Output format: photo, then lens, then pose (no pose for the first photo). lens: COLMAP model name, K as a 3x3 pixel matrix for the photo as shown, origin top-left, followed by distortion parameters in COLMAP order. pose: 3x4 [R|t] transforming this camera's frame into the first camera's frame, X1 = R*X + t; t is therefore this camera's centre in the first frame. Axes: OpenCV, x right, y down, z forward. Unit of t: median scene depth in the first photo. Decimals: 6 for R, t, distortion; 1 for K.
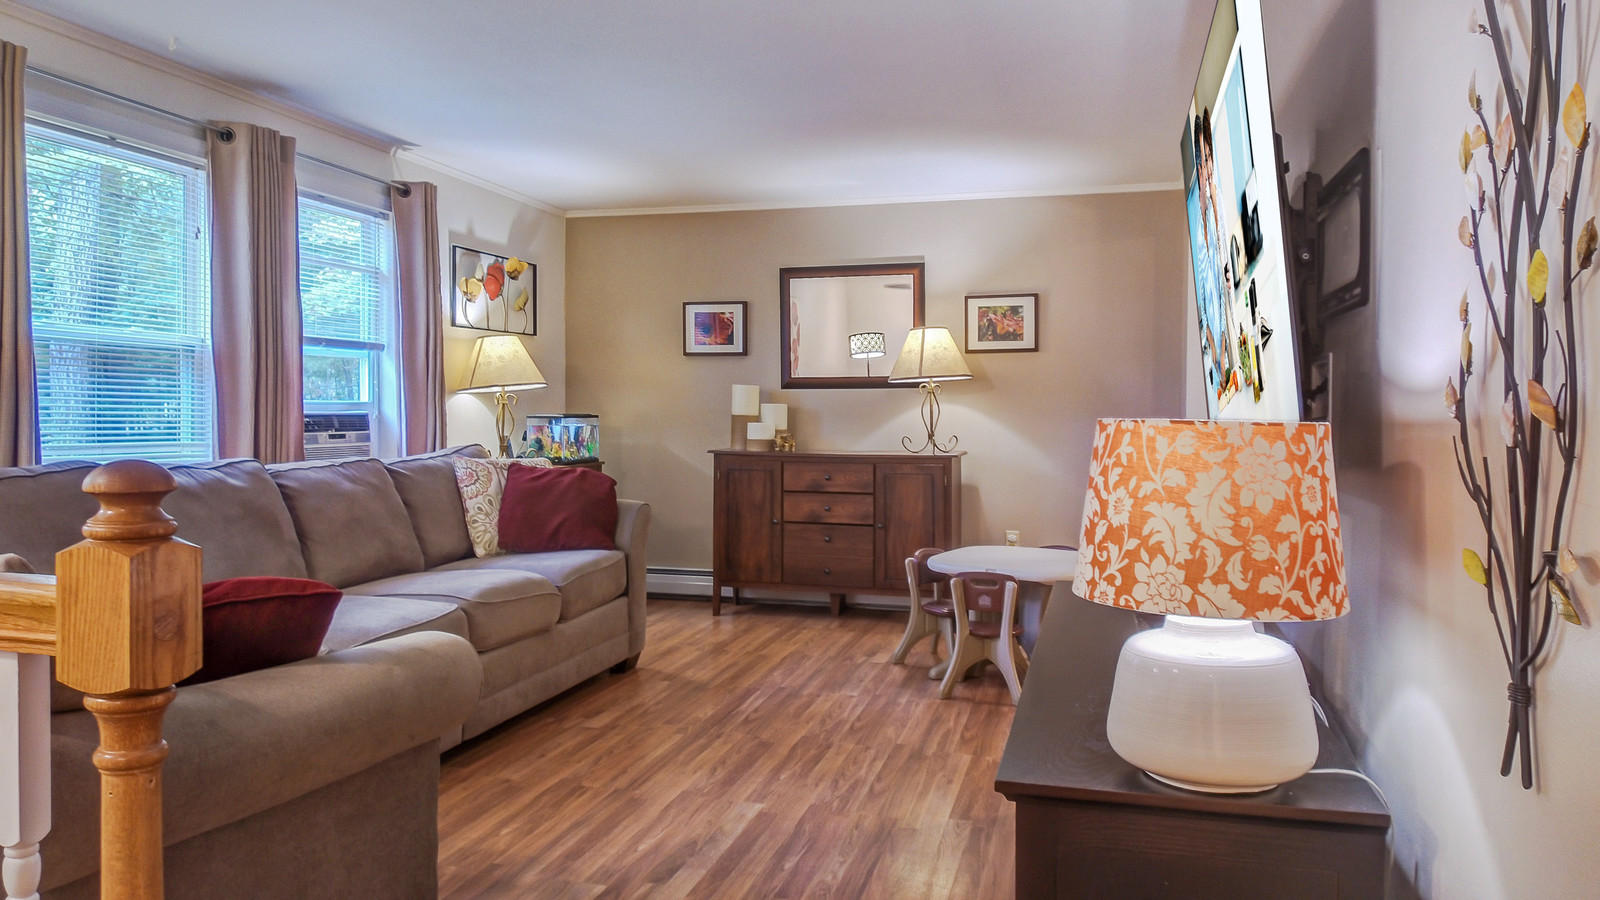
lens RADIAL K [[1092.0, 0, 808.7], [0, 1092.0, 436.4], [0, 0, 1]] dist [0.047332, -0.083170]
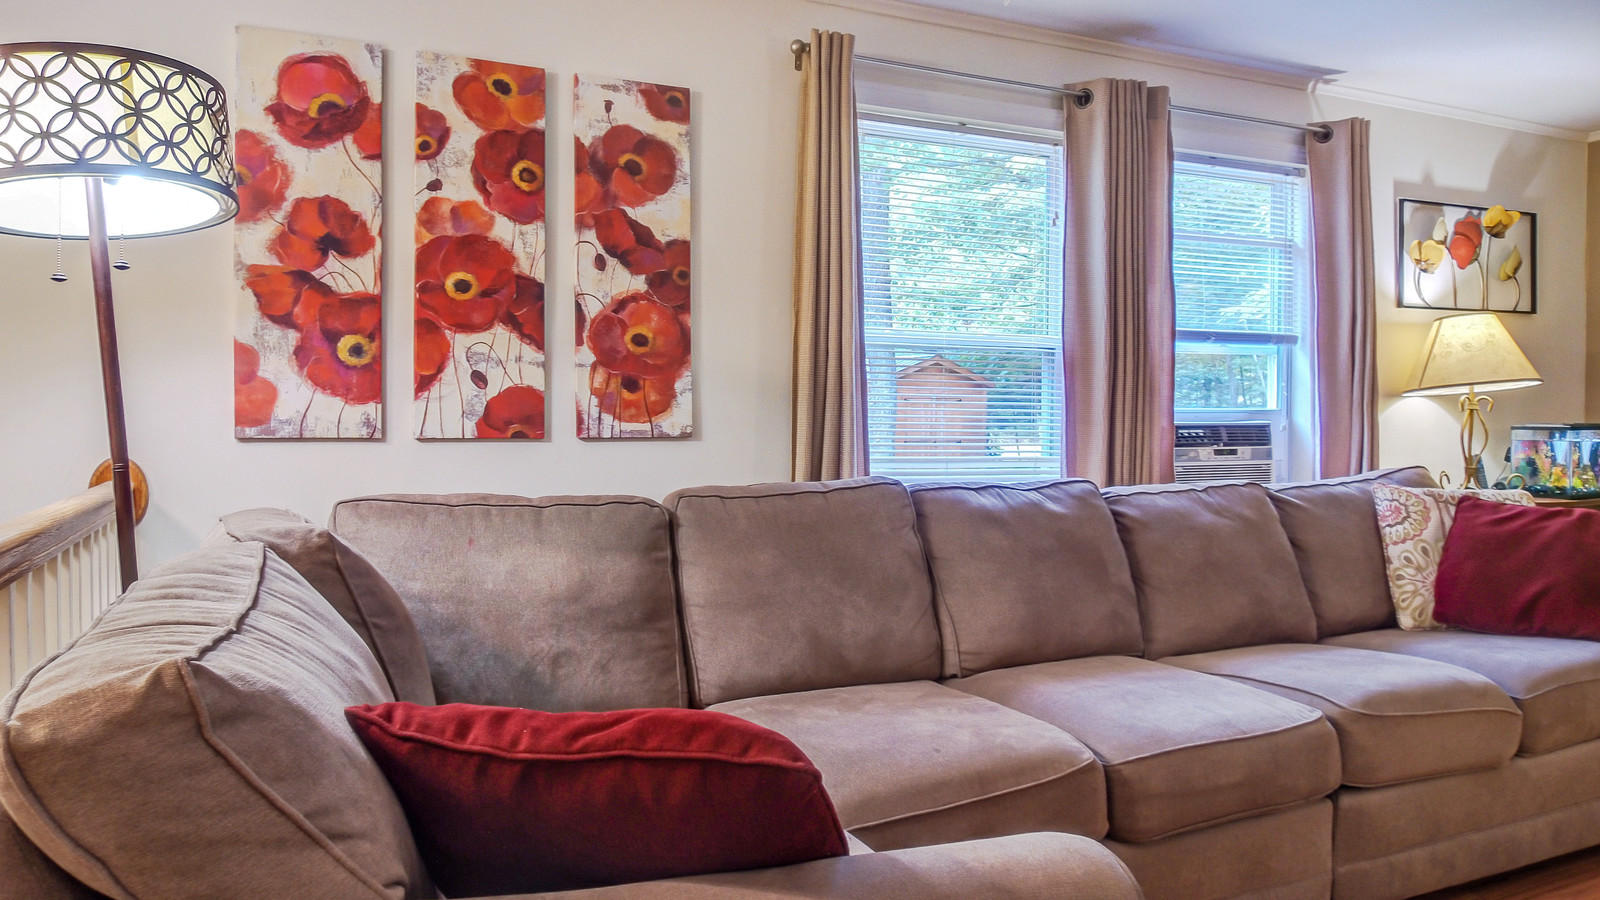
lens RADIAL K [[1092.0, 0, 805.9], [0, 1092.0, 437.3], [0, 0, 1]] dist [0.047332, -0.083170]
pose [[0.642371, 0.008831, -0.766343, -0.010530], [-0.014847, 0.999889, -0.000923, -0.005946], [0.766250, 0.011970, 0.642431, 0.261930]]
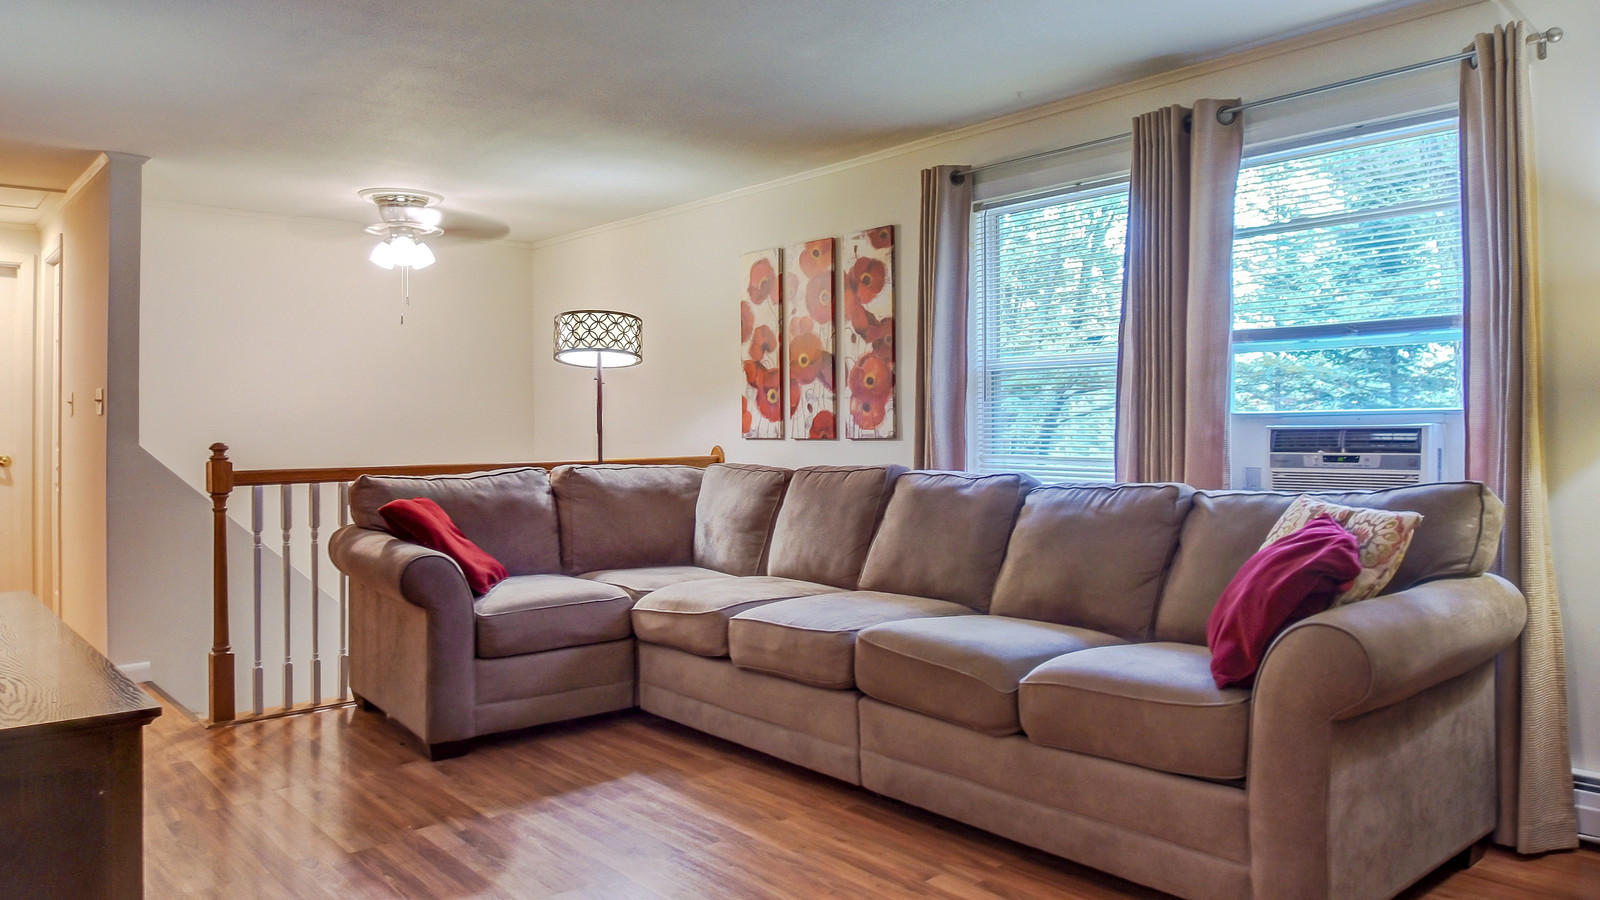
lens RADIAL K [[1092.0, 0, 802.2], [0, 1092.0, 422.8], [0, 0, 1]] dist [0.047332, -0.083170]
pose [[-0.560183, -0.008516, -0.828325, 0.381411], [-0.014088, 0.999900, -0.000753, -0.019431], [0.828249, 0.011248, -0.560248, 1.179990]]
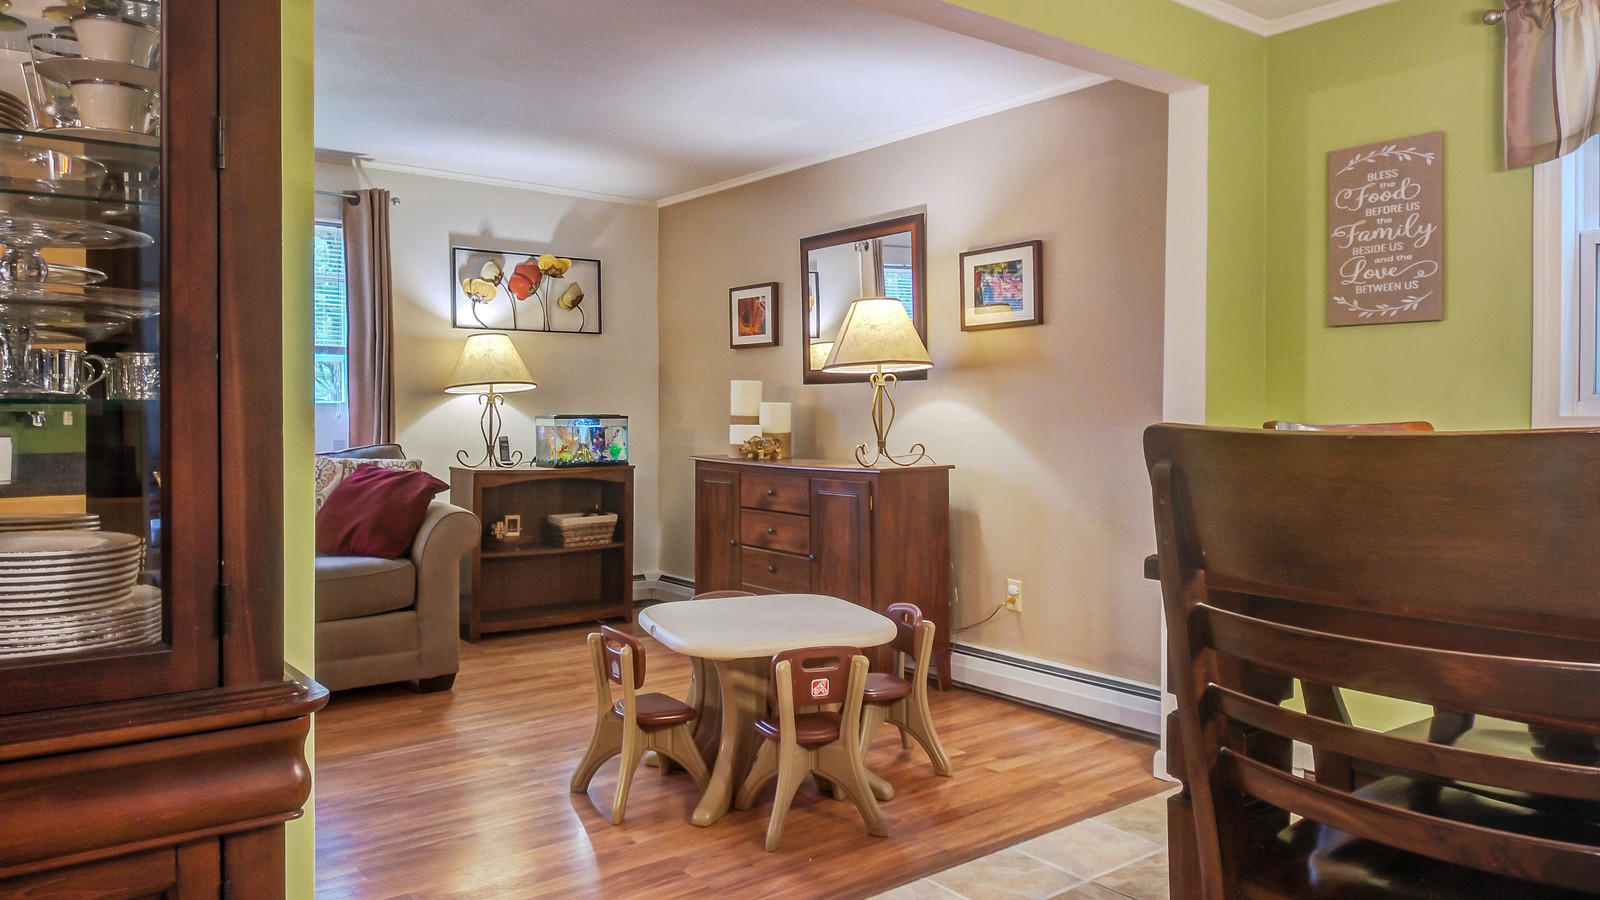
lens RADIAL K [[1092.0, 0, 820.4], [0, 1092.0, 443.5], [0, 0, 1]] dist [0.047332, -0.083170]
pose [[0.804548, 0.015251, -0.593692, 0.689473], [-0.013653, 0.999881, 0.007184, -0.006548], [0.593731, 0.002326, 0.804660, 0.482936]]
